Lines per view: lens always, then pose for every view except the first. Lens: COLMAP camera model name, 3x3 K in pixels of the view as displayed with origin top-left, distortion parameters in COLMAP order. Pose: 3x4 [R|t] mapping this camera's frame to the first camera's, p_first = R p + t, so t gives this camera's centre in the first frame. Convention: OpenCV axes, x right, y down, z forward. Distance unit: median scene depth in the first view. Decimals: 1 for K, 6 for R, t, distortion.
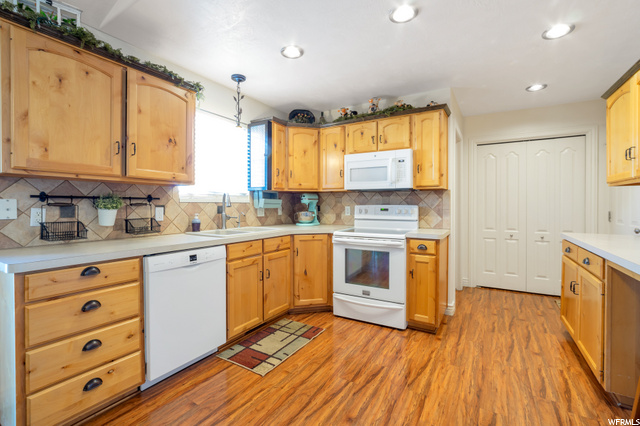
lens RADIAL K [[285.5, 0, 317.1], [0, 285.5, 209.1], [0, 0, 1]] dist [-0.021879, 0.000306]
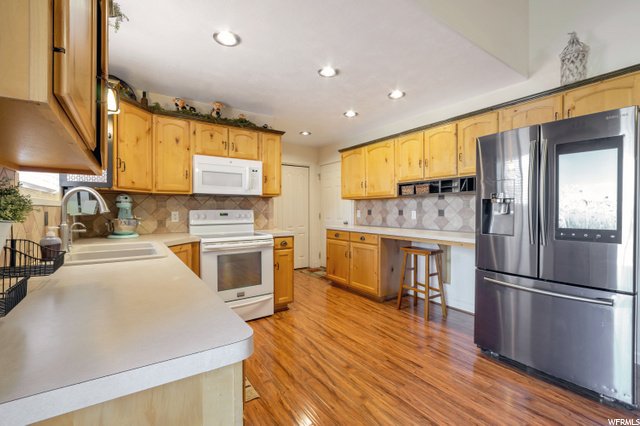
lens RADIAL K [[285.5, 0, 324.1], [0, 285.5, 211.8], [0, 0, 1]] dist [-0.021879, 0.000306]
pose [[0.395509, -0.008008, 0.918427, -0.627014], [0.015860, 0.999872, 0.001888, -0.003651], [-0.918325, 0.013819, 0.395585, 0.293827]]
